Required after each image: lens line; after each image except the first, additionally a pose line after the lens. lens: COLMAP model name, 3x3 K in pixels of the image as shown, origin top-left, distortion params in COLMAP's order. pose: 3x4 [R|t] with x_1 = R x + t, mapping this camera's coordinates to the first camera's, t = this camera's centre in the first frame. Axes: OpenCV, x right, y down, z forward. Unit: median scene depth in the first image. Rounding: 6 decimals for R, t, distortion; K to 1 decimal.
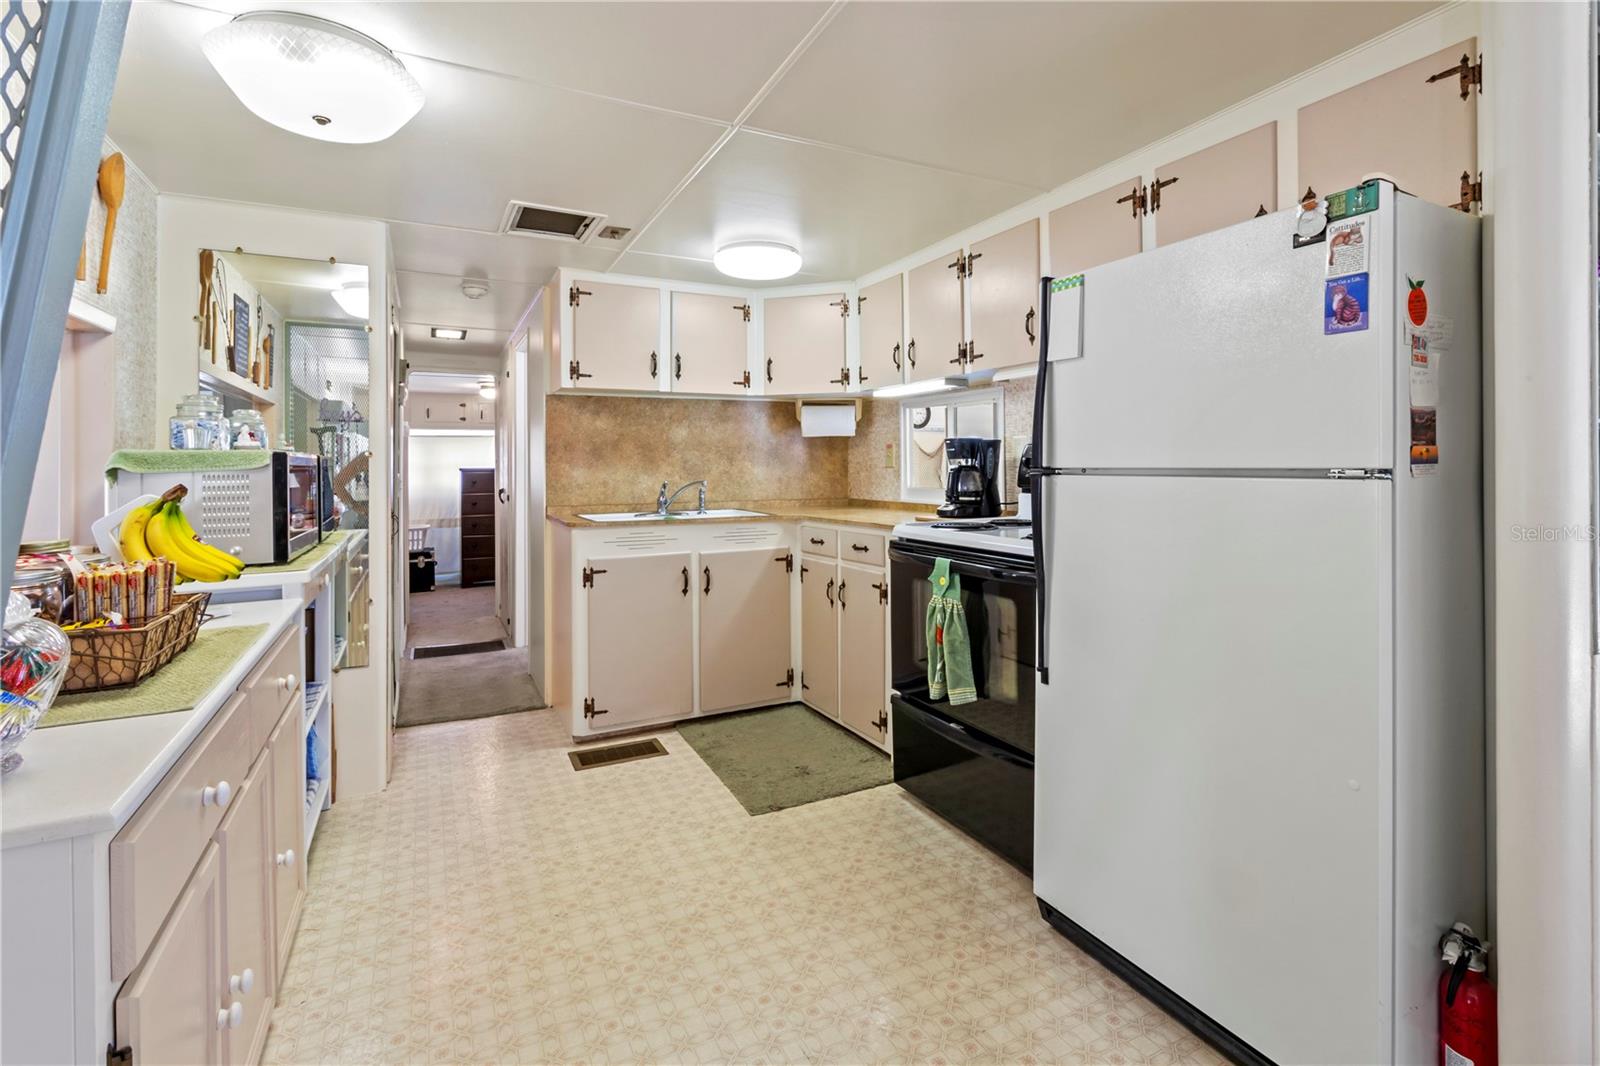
lens RADIAL K [[760.2, 0, 820.1], [0, 760.2, 458.3], [0, 0, 1]] dist [-0.001946, 0.003353]
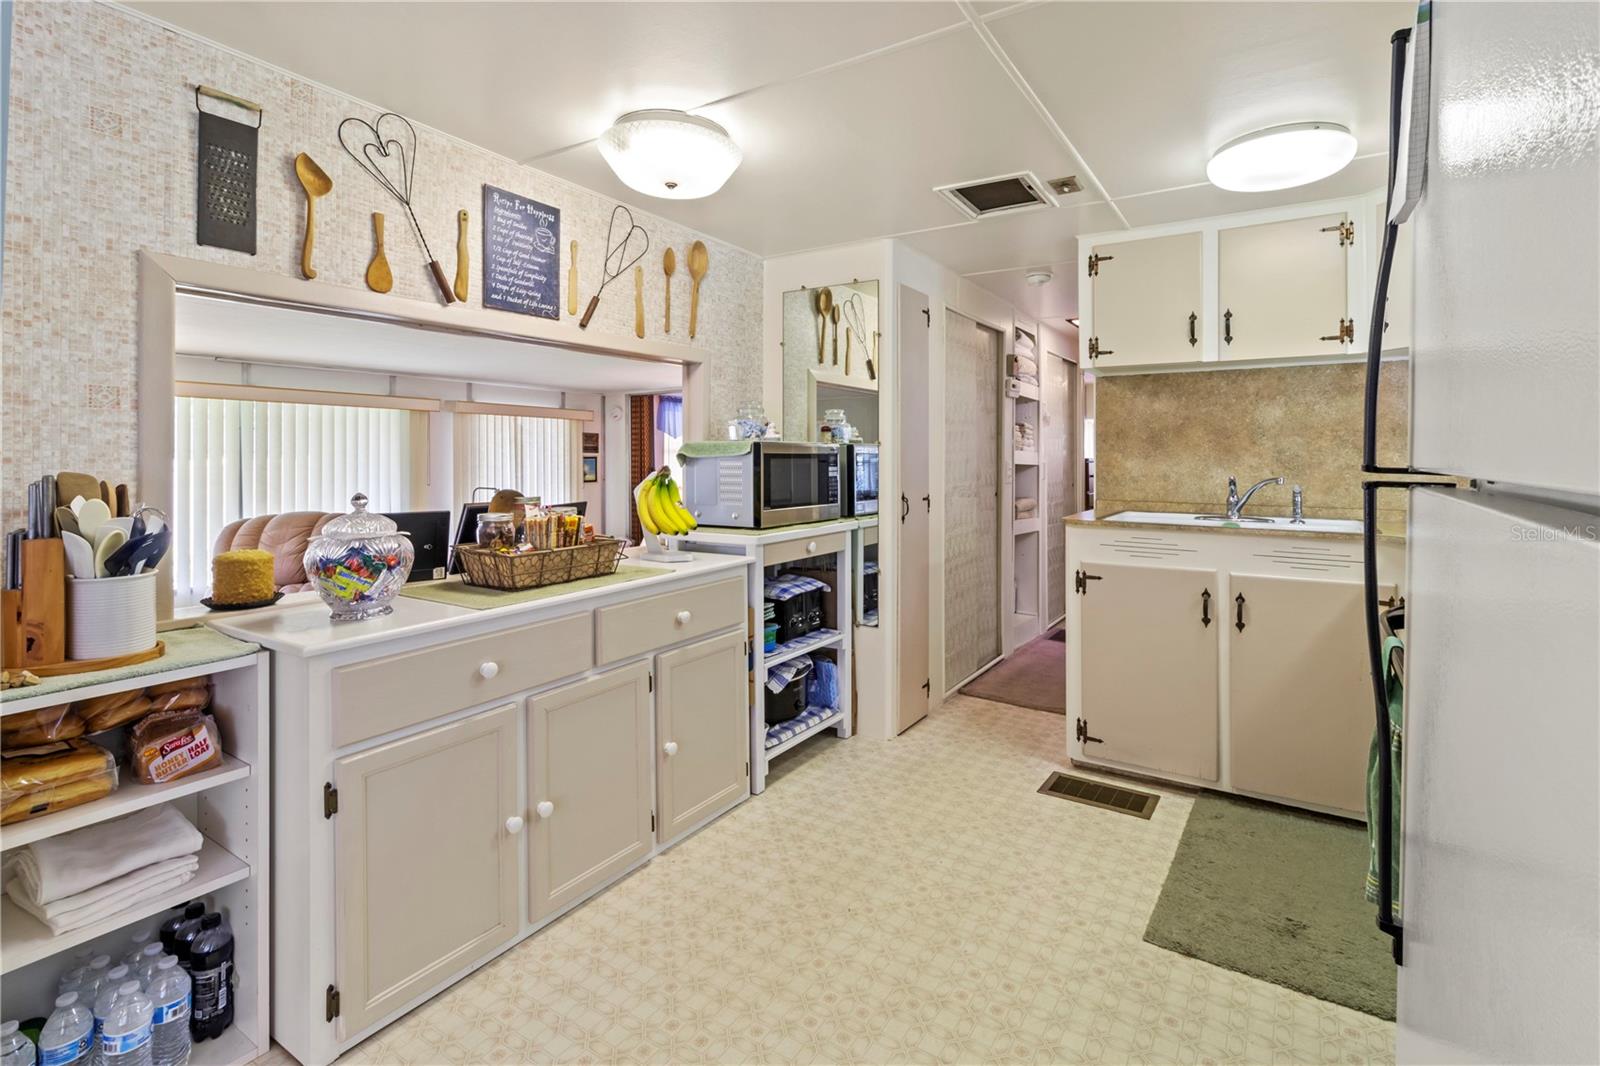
lens RADIAL K [[760.2, 0, 816.6], [0, 760.2, 449.3], [0, 0, 1]] dist [-0.001946, 0.003353]
pose [[0.501185, 0.002055, -0.865338, 0.320823], [0.000405, 0.999997, 0.002609, 0.000271], [0.865340, -0.001658, 0.501182, 0.310064]]
